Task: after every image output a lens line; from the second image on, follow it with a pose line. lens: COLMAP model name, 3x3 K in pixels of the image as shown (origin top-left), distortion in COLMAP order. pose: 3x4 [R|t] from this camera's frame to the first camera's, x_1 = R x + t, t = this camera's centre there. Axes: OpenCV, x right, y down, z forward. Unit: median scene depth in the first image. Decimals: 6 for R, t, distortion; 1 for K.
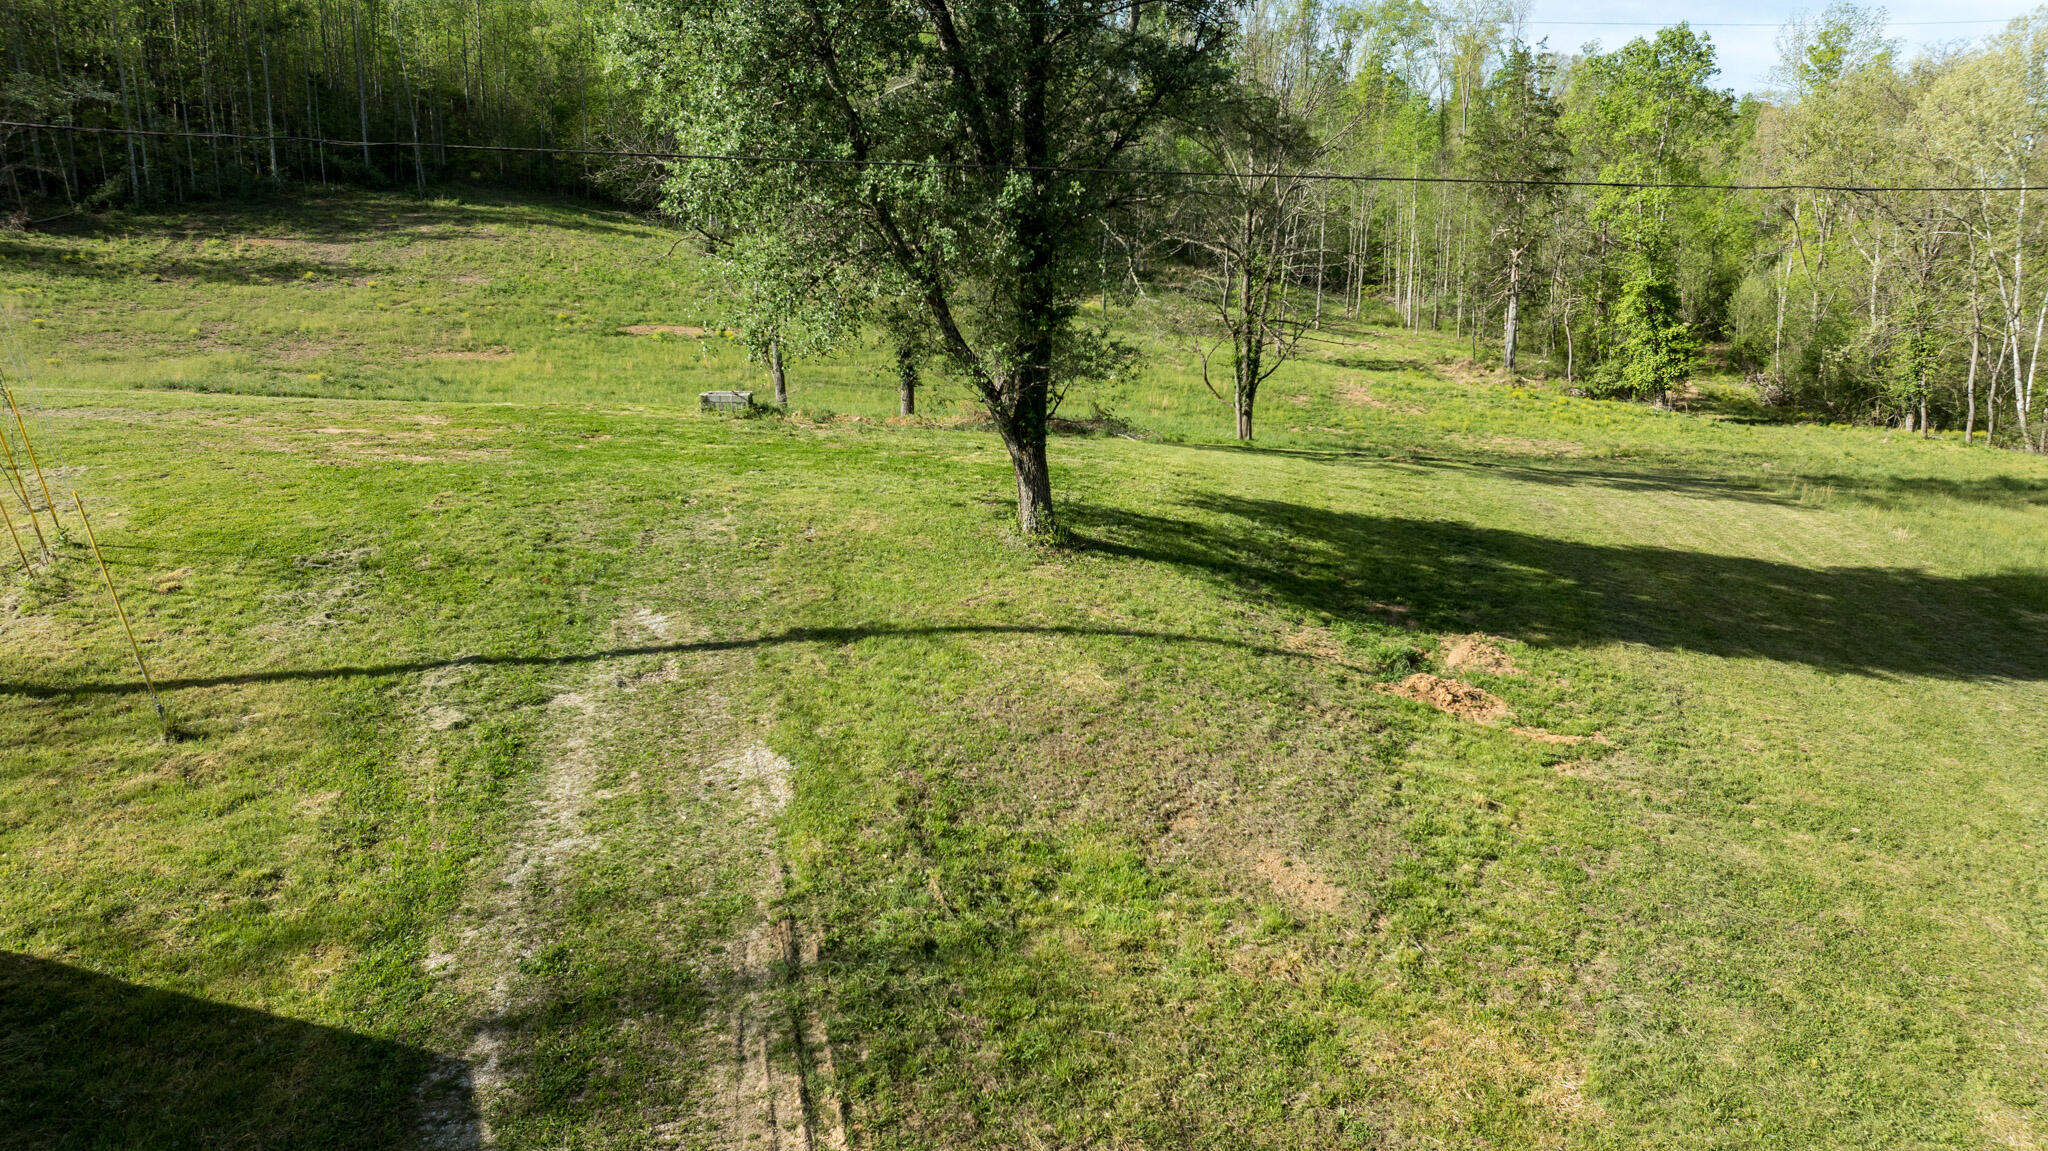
lens RADIAL K [[1435.9, 0, 1025.4], [0, 1435.9, 576.9], [0, 0, 1]] dist [-0.027205, 0.011739]
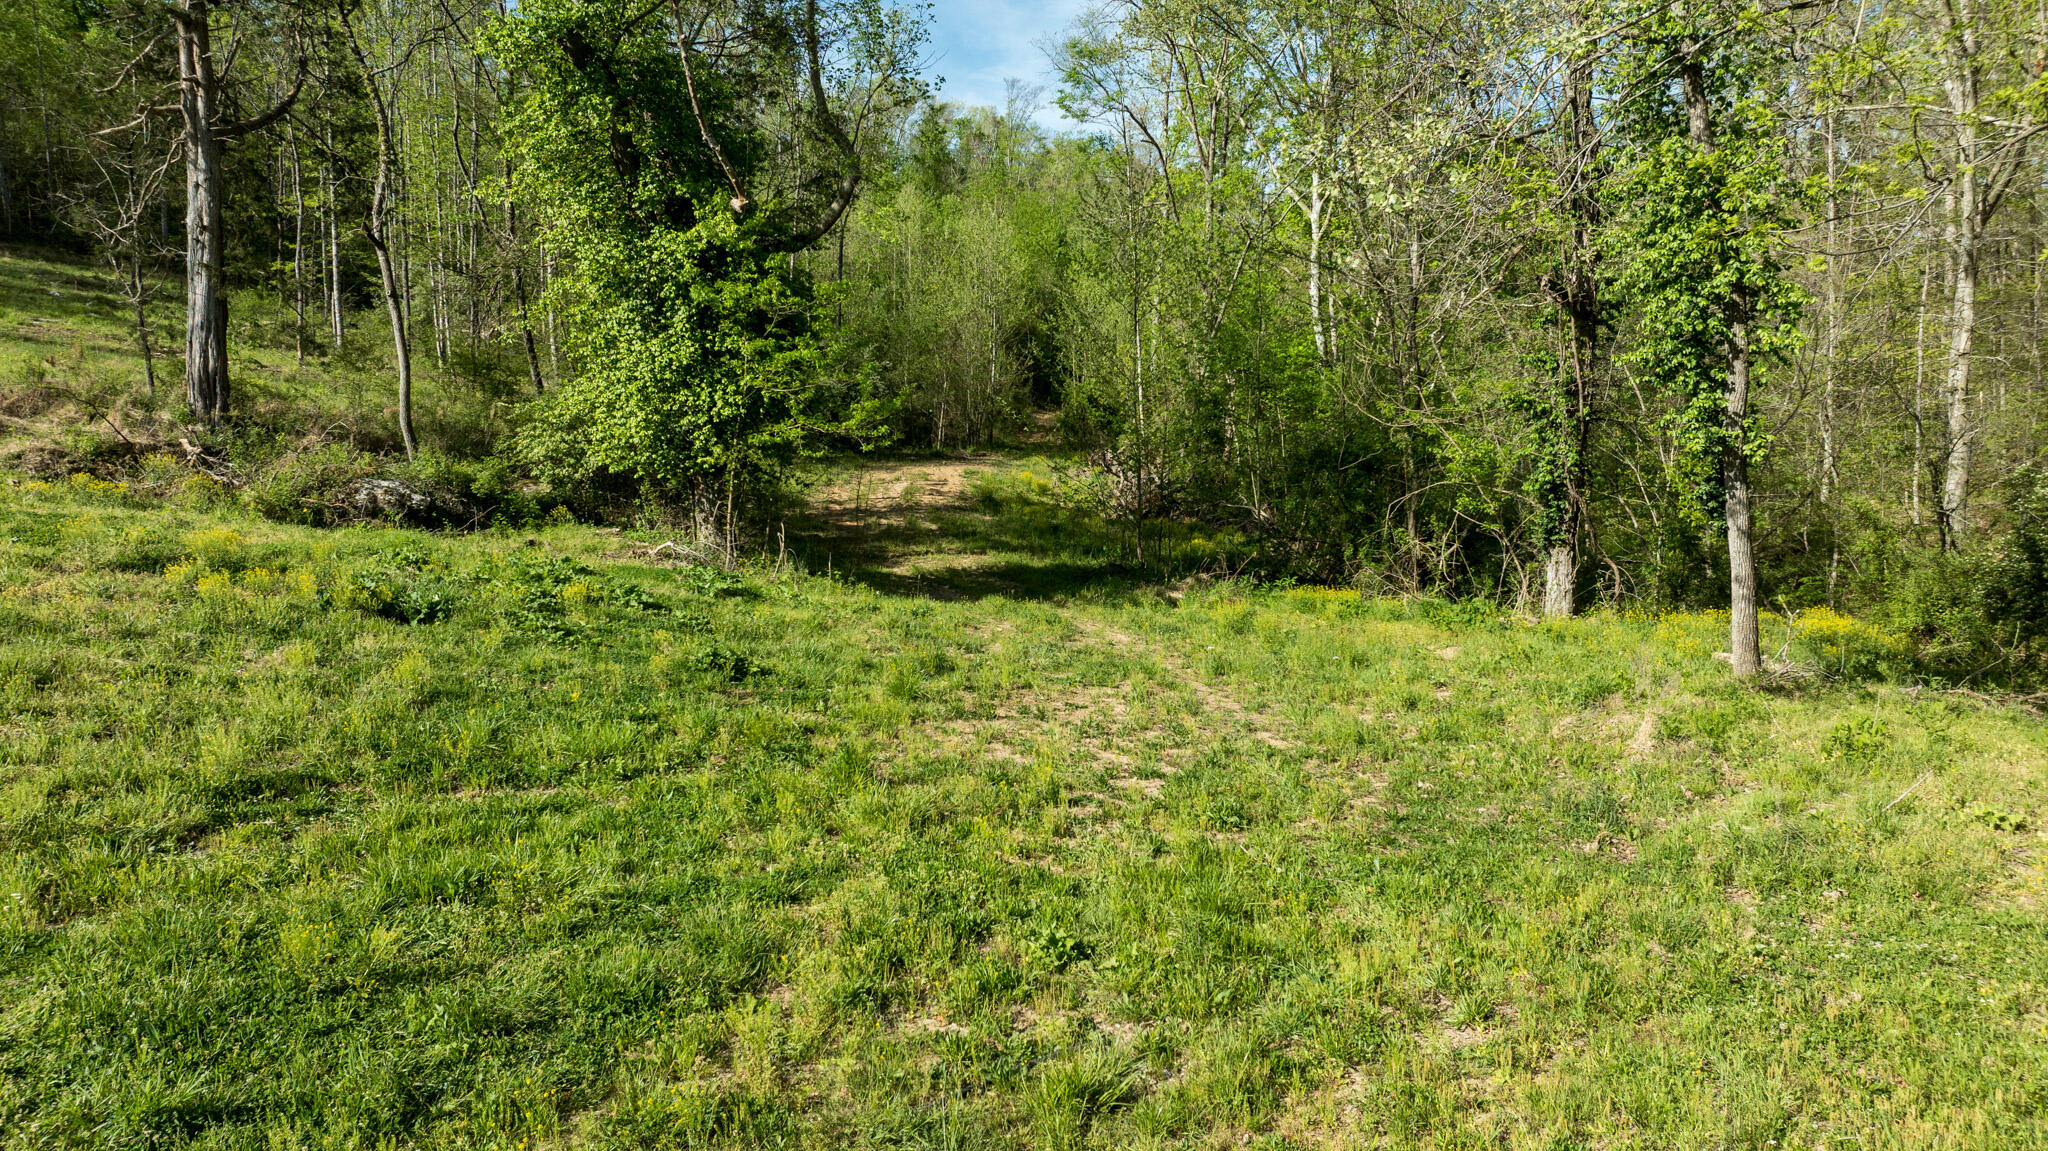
lens RADIAL K [[1433.8, 0, 1024.0], [0, 1433.8, 575.5], [0, 0, 1]] dist [0.031594, -0.157650]
pose [[0.931020, -0.037892, 0.362995, 0.363820], [0.068100, 0.995165, -0.070781, -0.081292], [-0.358558, 0.090618, 0.929099, 0.663180]]
